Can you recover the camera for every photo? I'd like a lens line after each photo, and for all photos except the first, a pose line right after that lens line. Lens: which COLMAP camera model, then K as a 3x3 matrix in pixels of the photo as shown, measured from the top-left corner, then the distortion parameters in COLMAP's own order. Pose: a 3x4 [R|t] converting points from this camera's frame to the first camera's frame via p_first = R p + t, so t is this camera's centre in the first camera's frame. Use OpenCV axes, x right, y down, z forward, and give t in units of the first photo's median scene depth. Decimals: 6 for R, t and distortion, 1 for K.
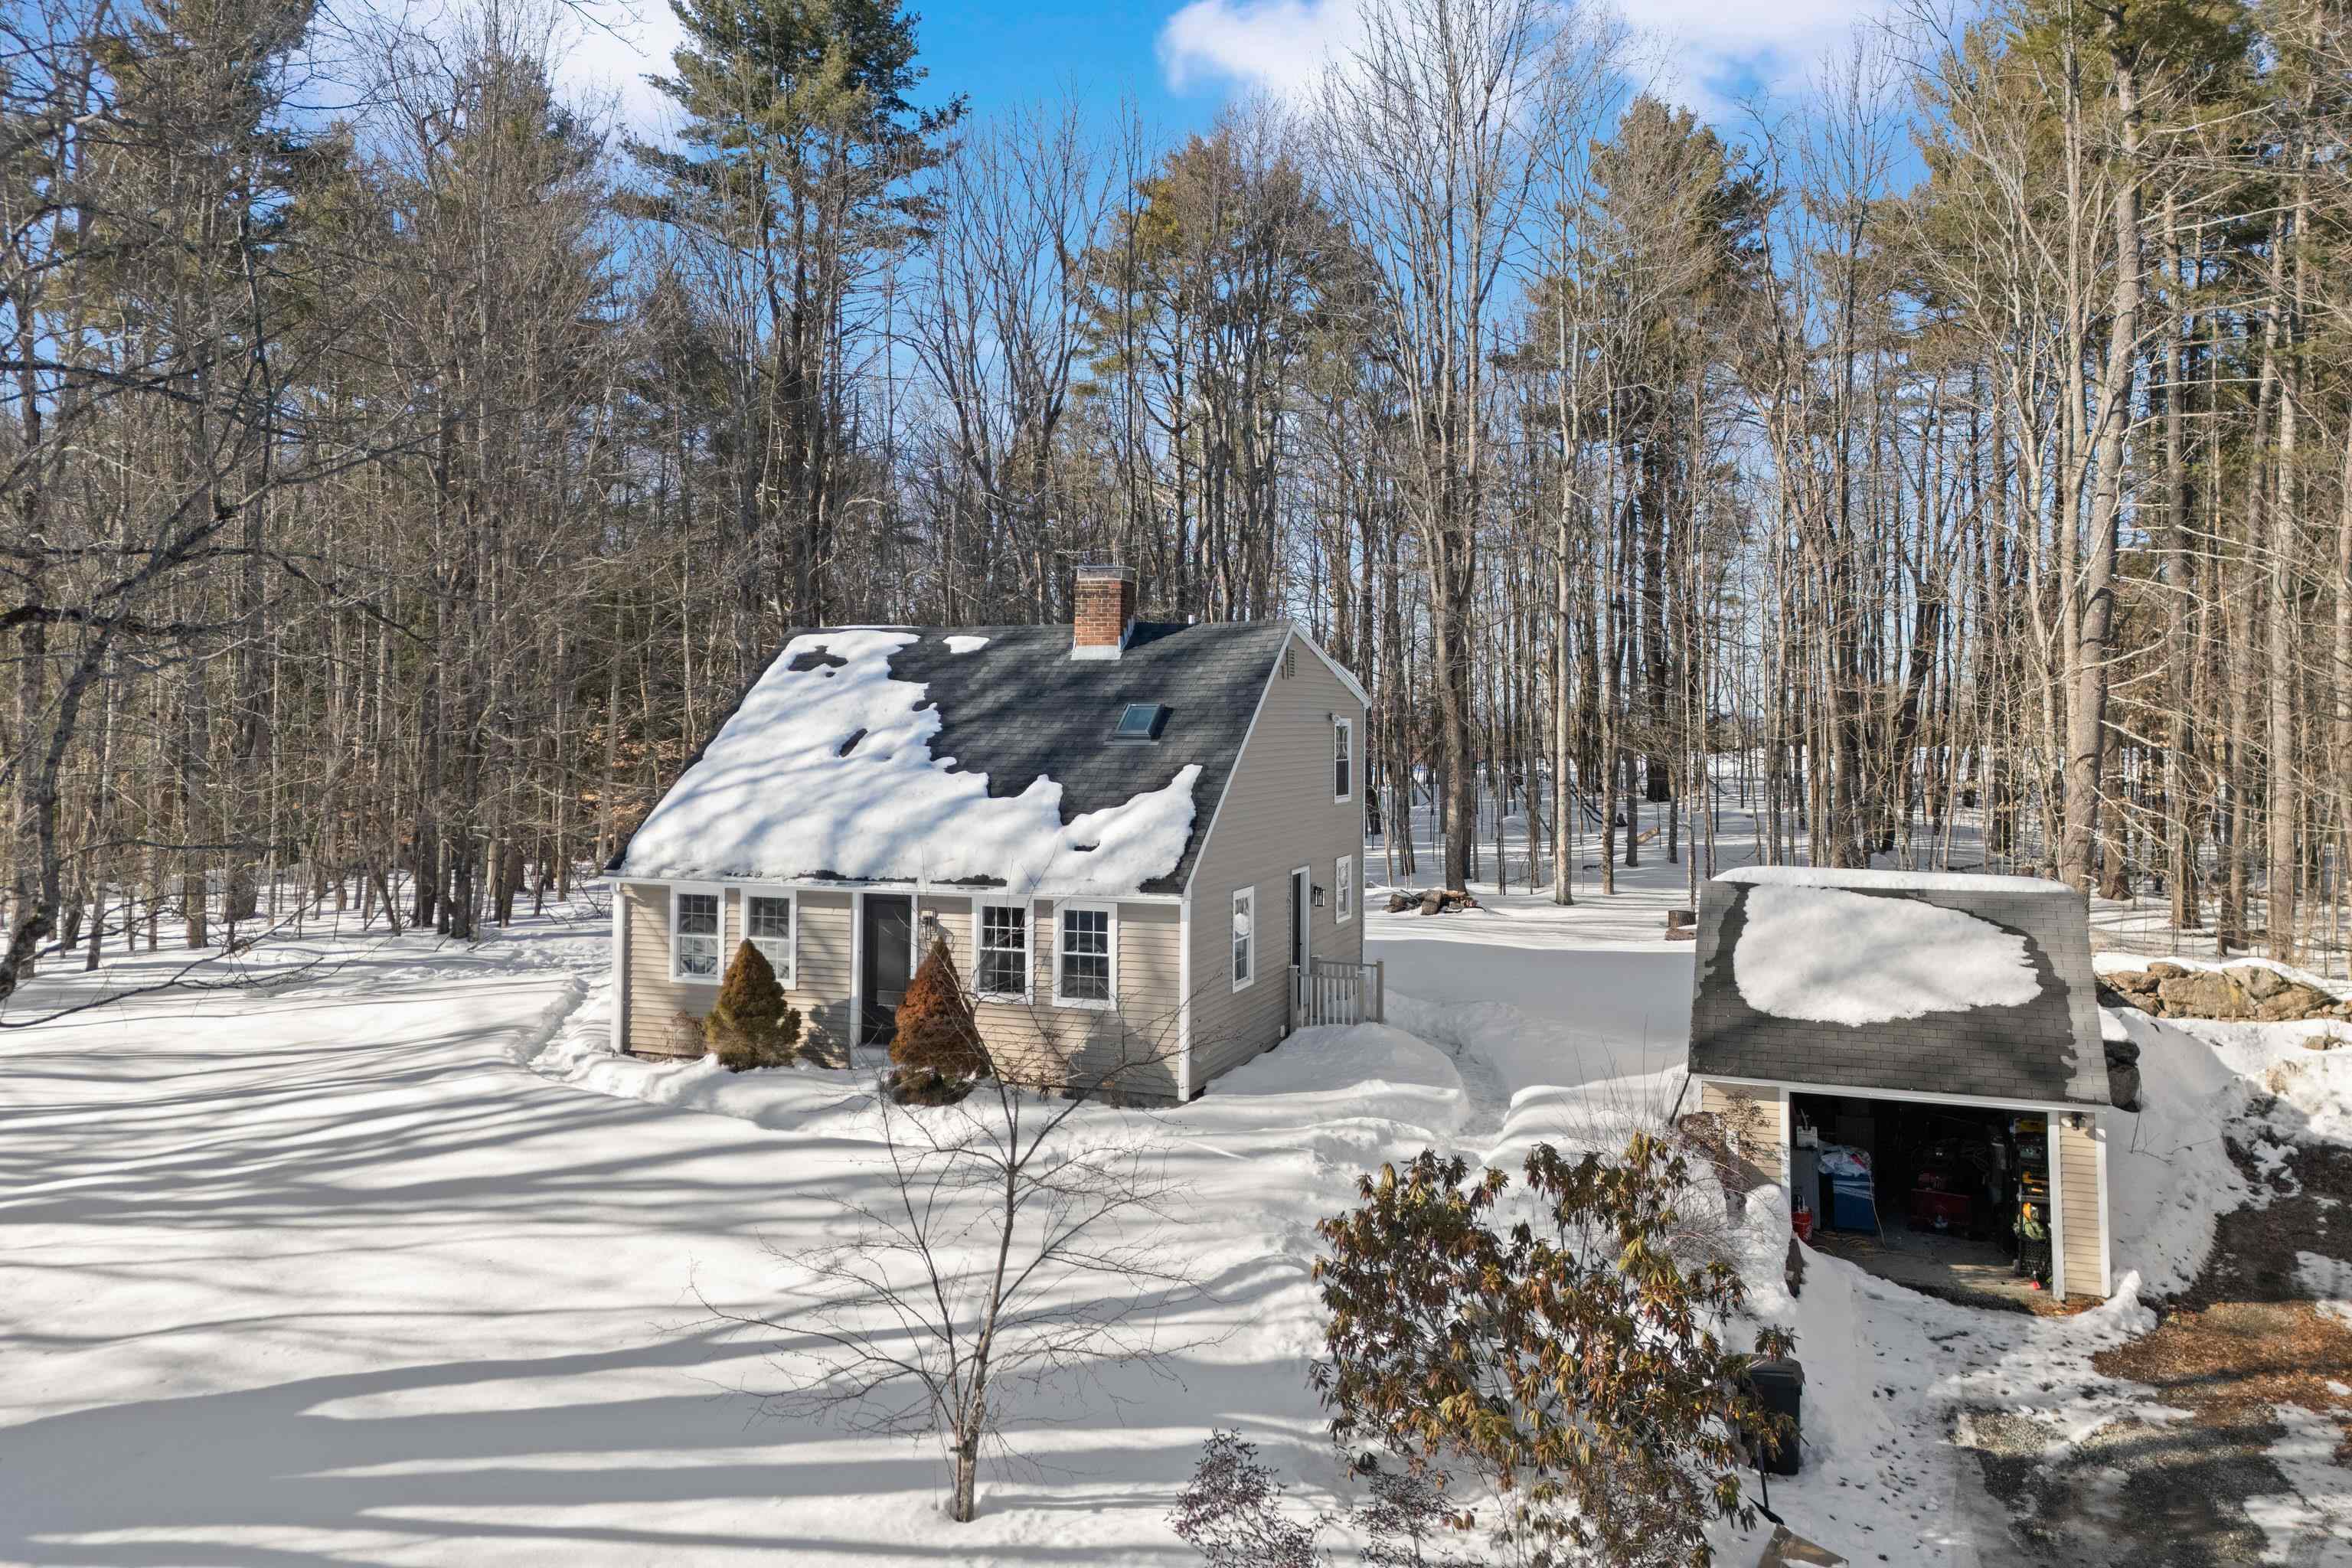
lens RADIAL K [[1716.6, 0, 1195.6], [0, 1716.6, 690.3], [0, 0, 1]] dist [0.086155, -0.072972]
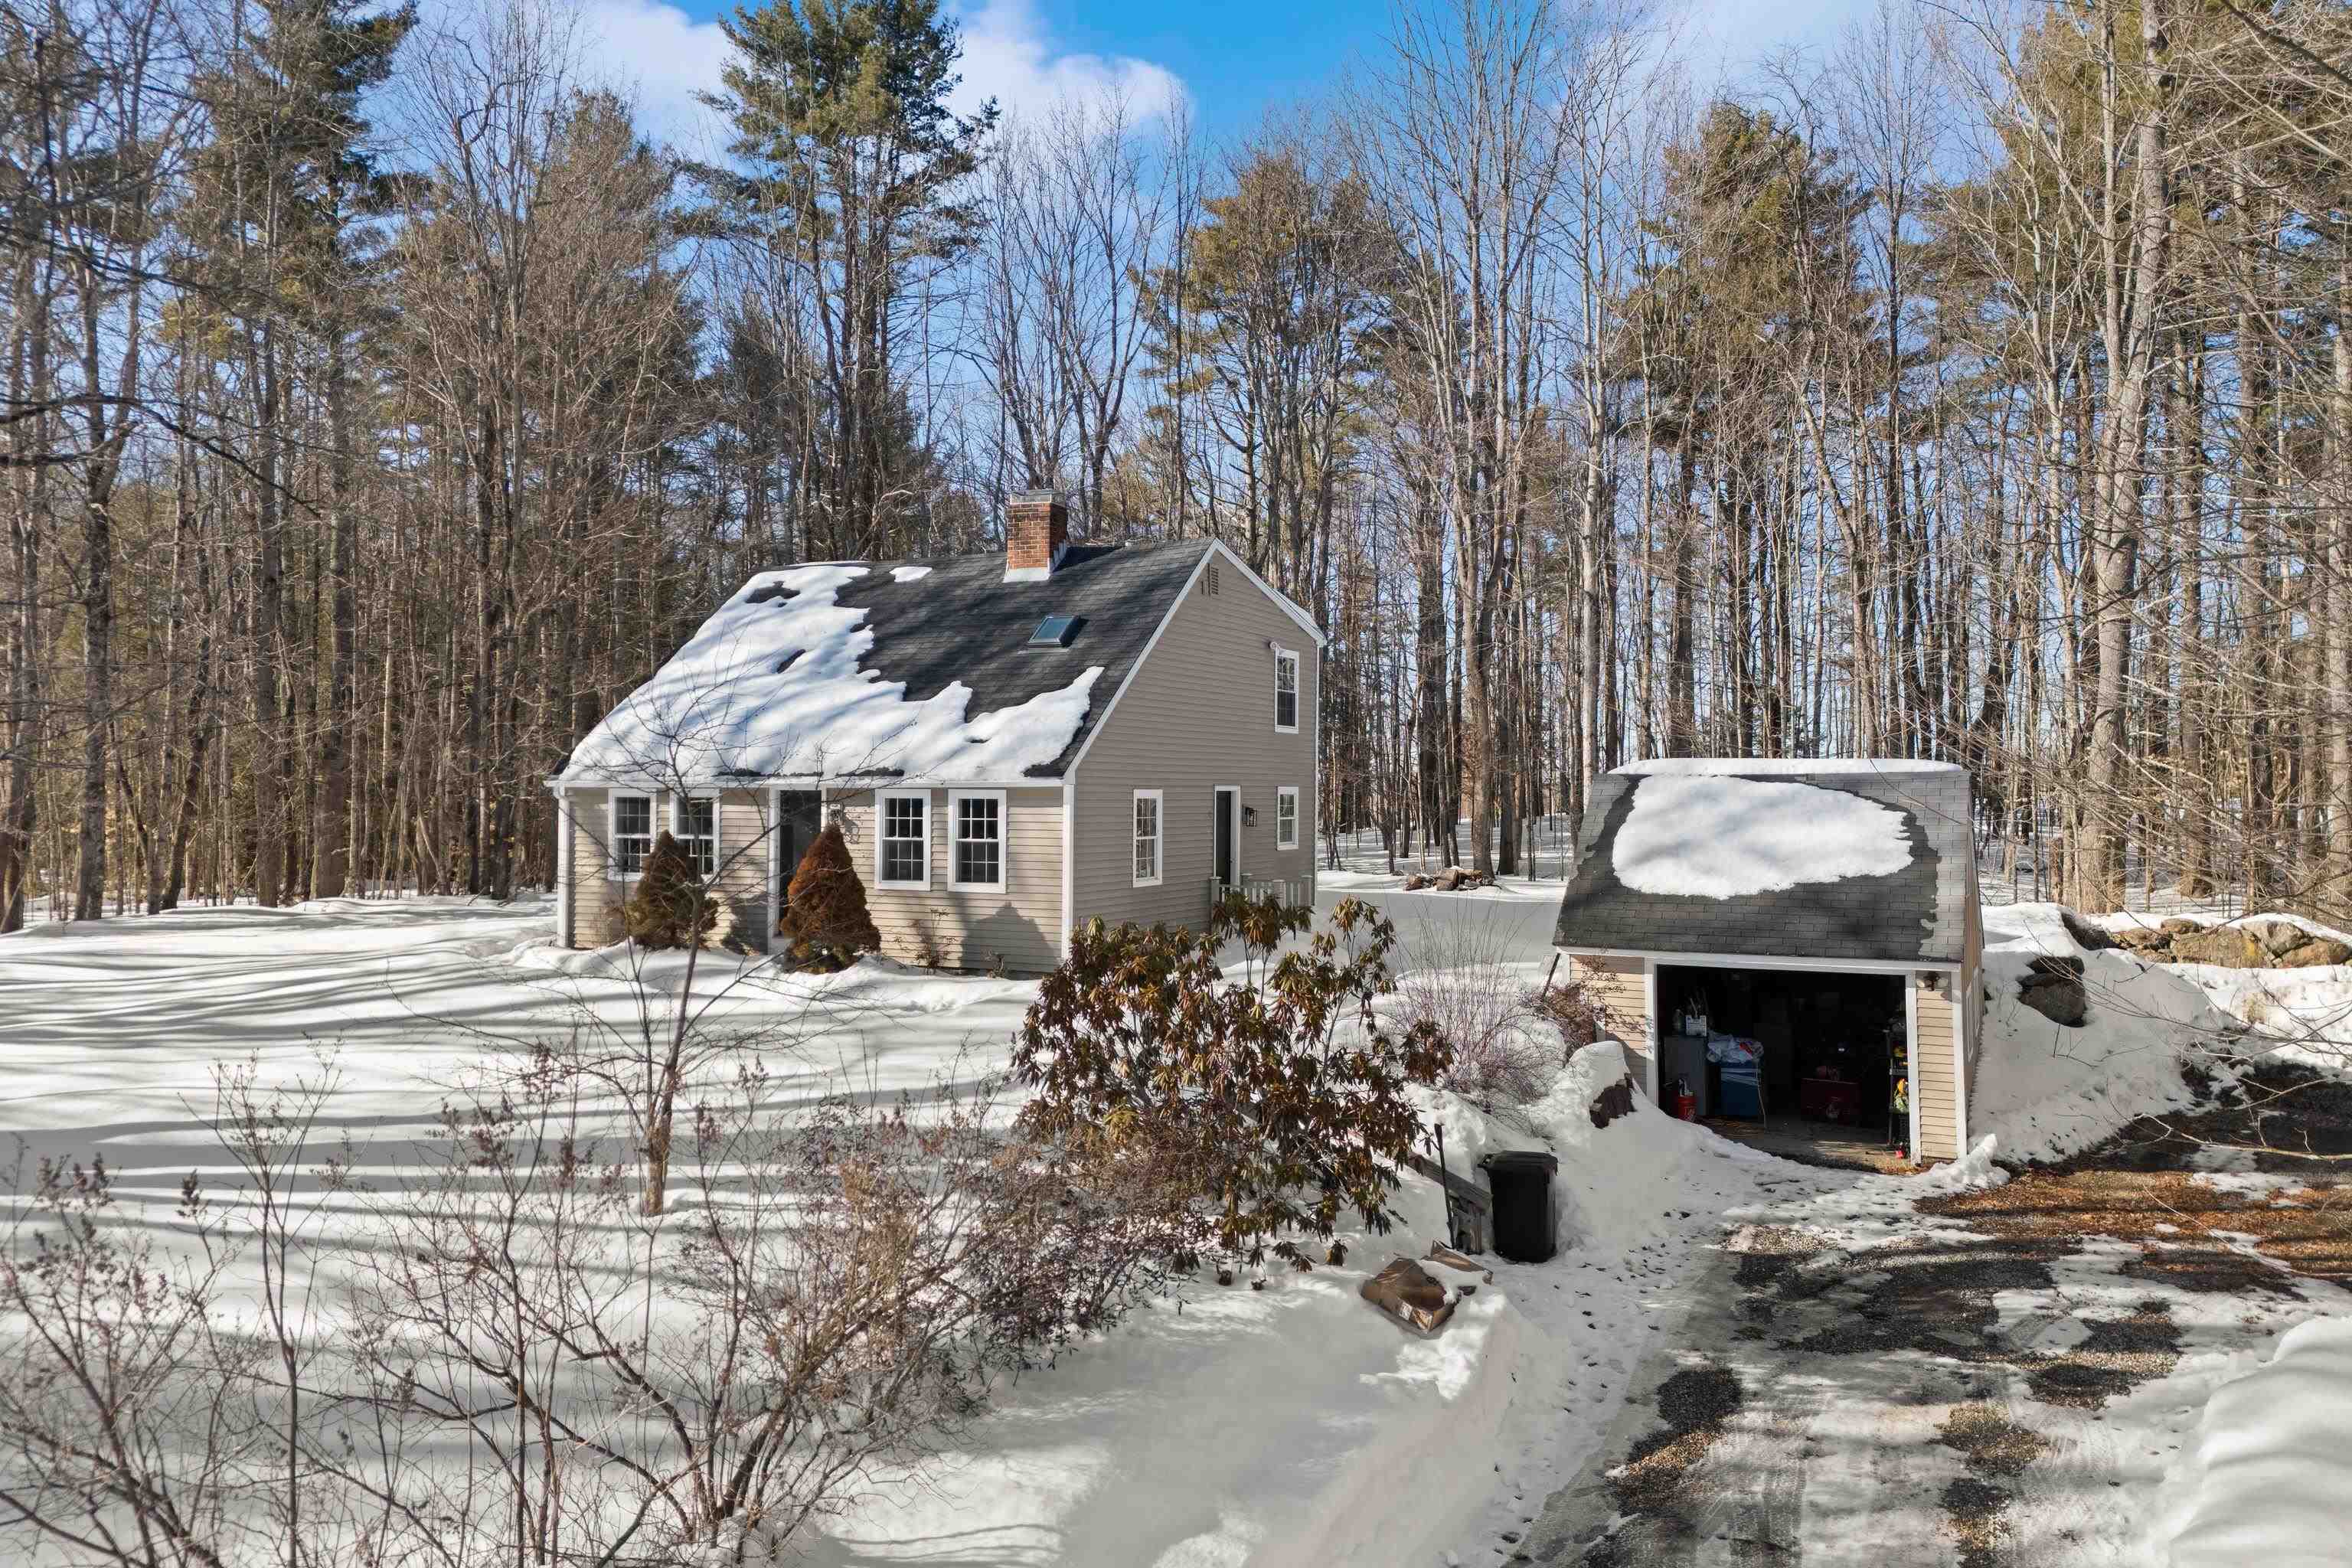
lens RADIAL K [[1716.6, 0, 1194.6], [0, 1716.6, 770.4], [0, 0, 1]] dist [0.086155, -0.072972]
pose [[0.995842, -0.002816, -0.091054, 0.152880], [0.003019, 0.999993, 0.002091, 0.105414], [0.091047, -0.002357, 0.995844, -0.012363]]
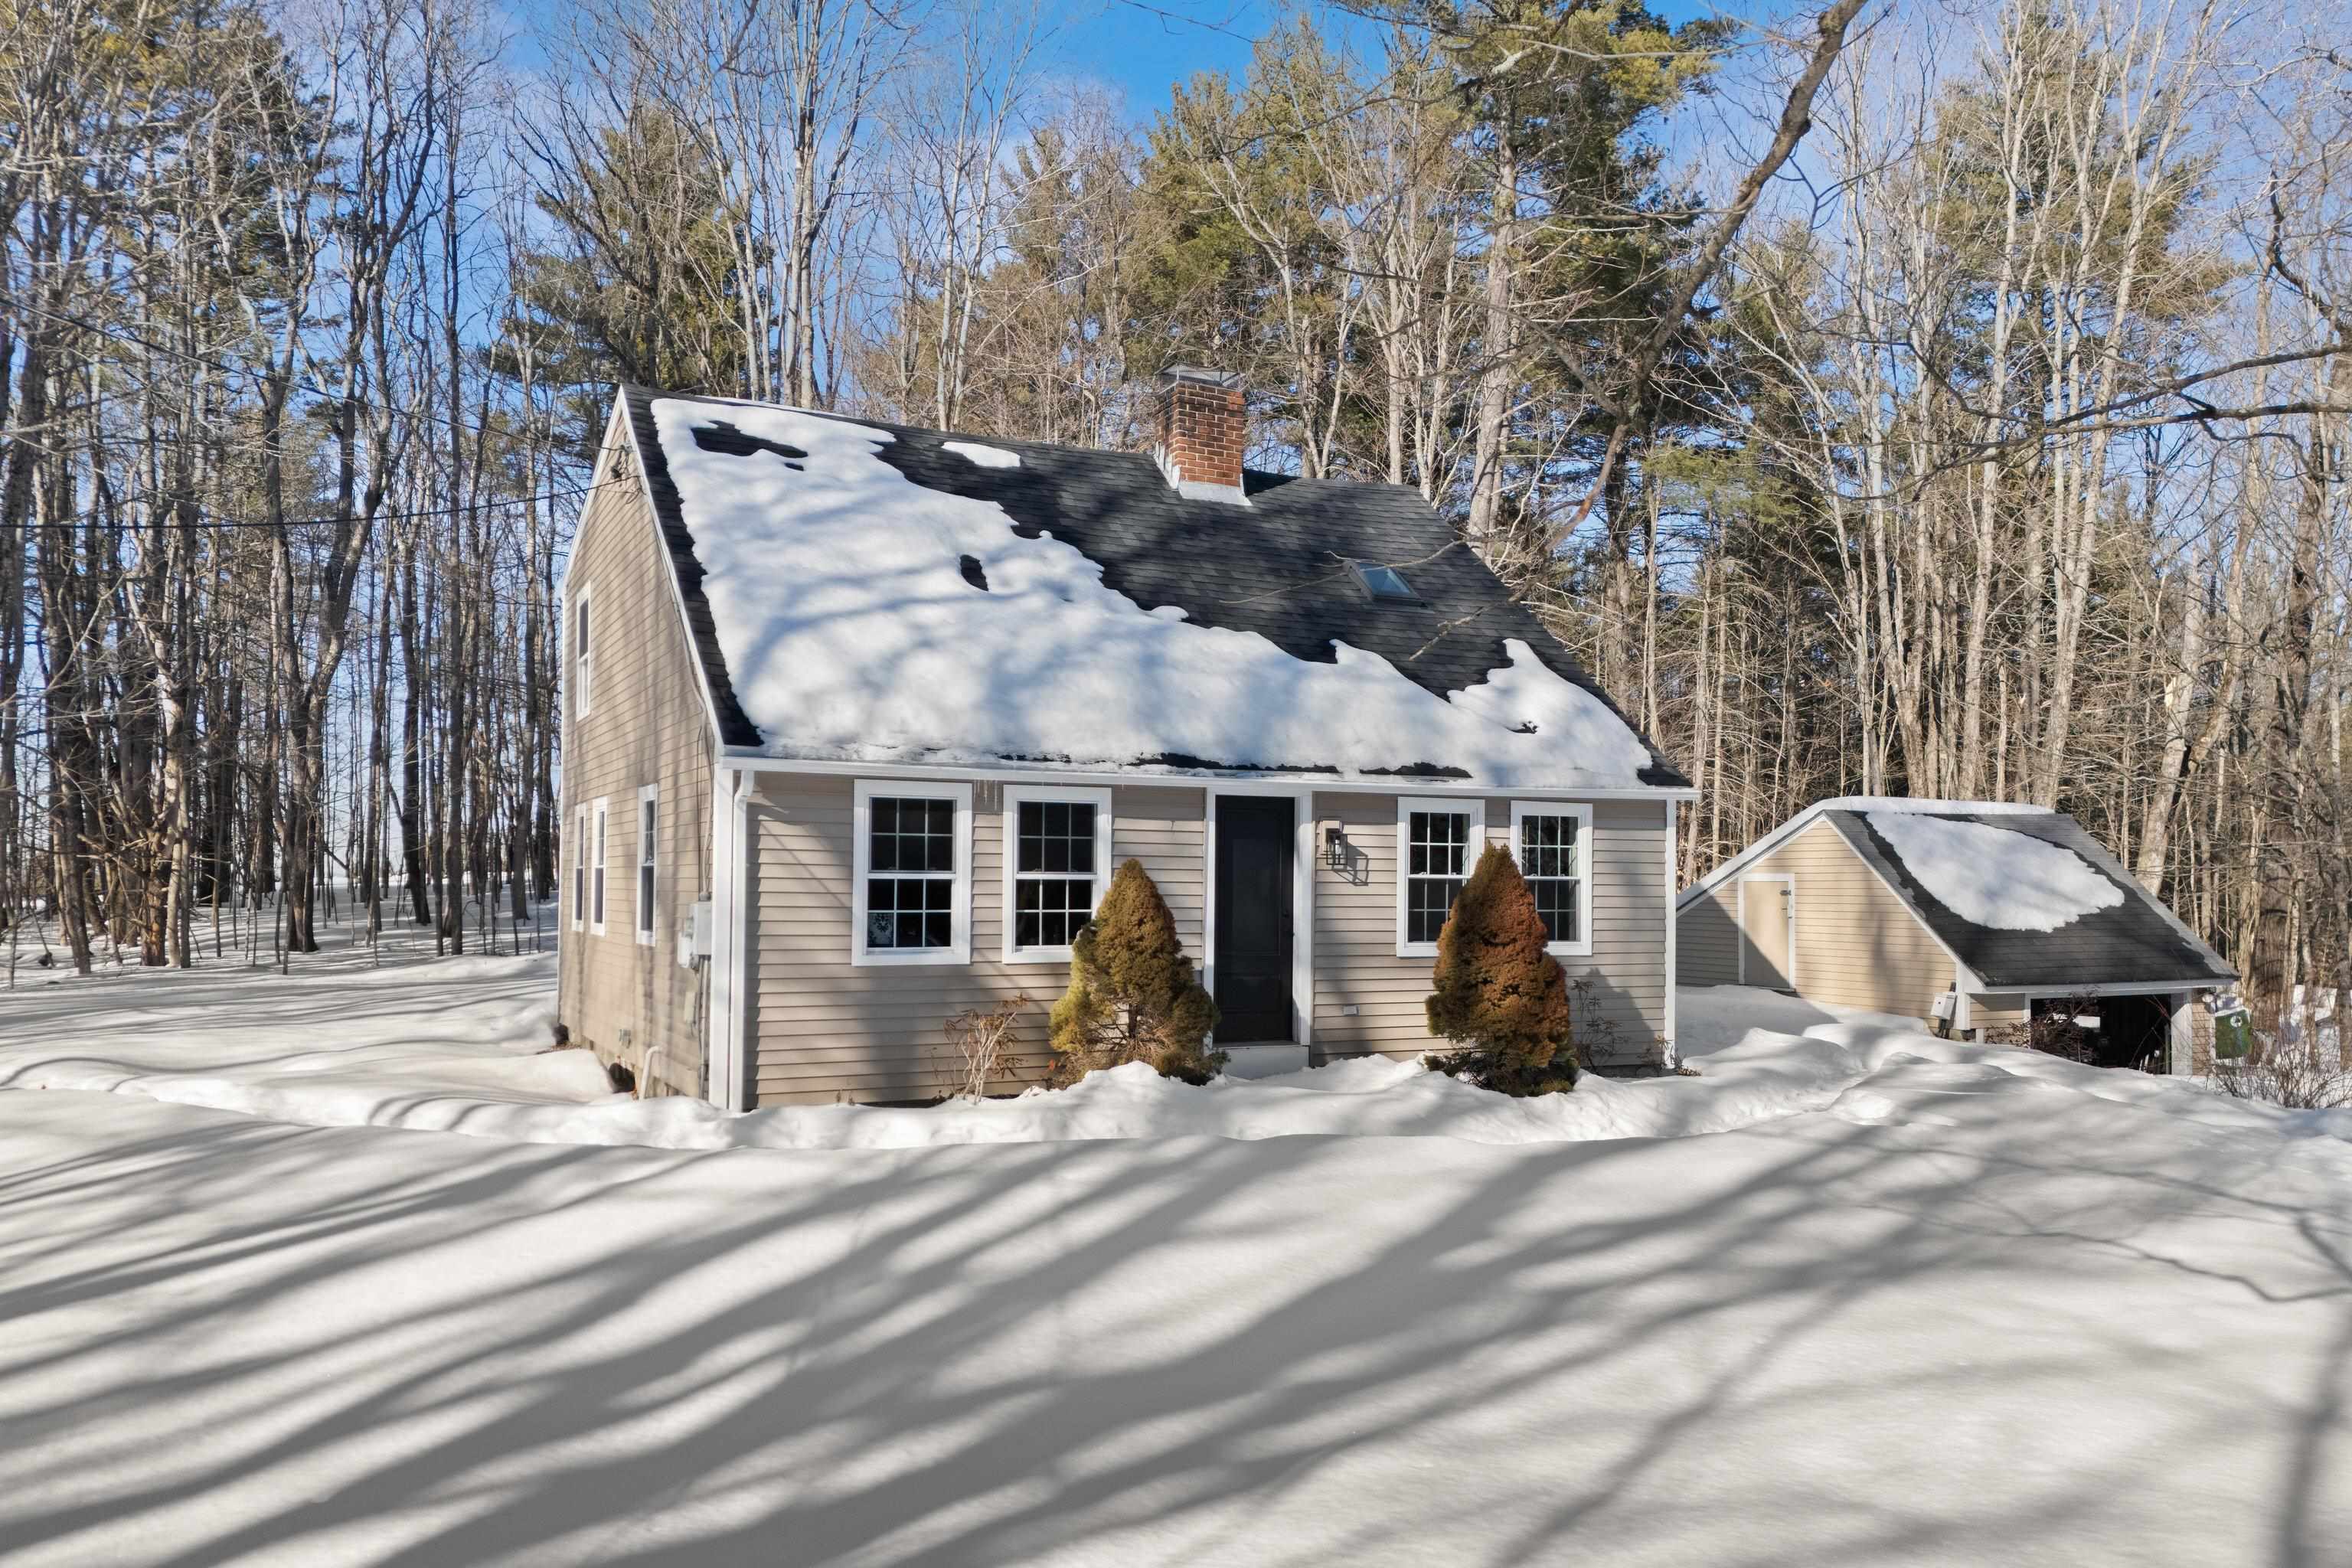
lens RADIAL K [[1716.6, 0, 1229.4], [0, 1716.6, 862.8], [0, 0, 1]] dist [0.086155, -0.072972]
pose [[0.692719, 0.007412, 0.721170, -0.626786], [-0.011264, 0.999936, 0.000542, 0.142566], [-0.721120, -0.008499, 0.692758, 0.590204]]
